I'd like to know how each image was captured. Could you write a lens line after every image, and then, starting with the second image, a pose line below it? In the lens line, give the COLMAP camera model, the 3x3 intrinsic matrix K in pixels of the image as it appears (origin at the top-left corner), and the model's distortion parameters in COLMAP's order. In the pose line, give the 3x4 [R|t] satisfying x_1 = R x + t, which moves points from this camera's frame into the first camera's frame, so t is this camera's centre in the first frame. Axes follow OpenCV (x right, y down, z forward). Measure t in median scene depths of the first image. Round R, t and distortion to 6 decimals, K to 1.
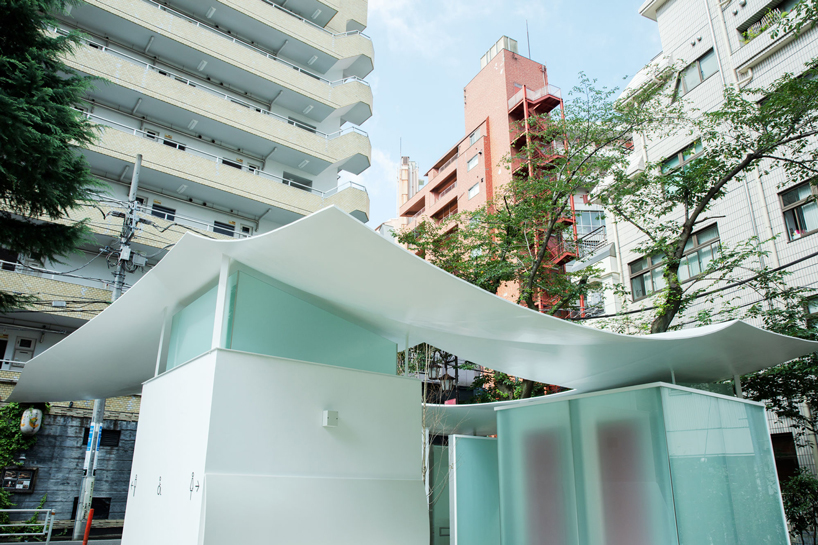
lens RADIAL K [[583.5, 0, 443.7], [0, 583.5, 271.5], [0, 0, 1]] dist [-0.081484, 0.034696]
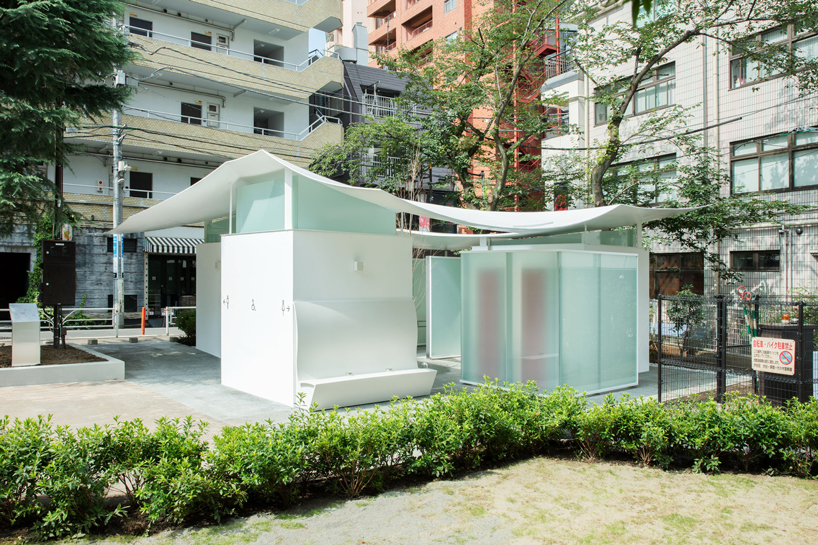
lens RADIAL K [[638.5, 0, 410.1], [0, 638.5, 253.4], [0, 0, 1]] dist [-0.094208, -0.001217]
pose [[0.999960, 0.007891, -0.004291, -0.013209], [-0.006065, 0.945540, 0.325449, -0.114842], [0.006626, -0.325410, 0.945550, -0.215666]]
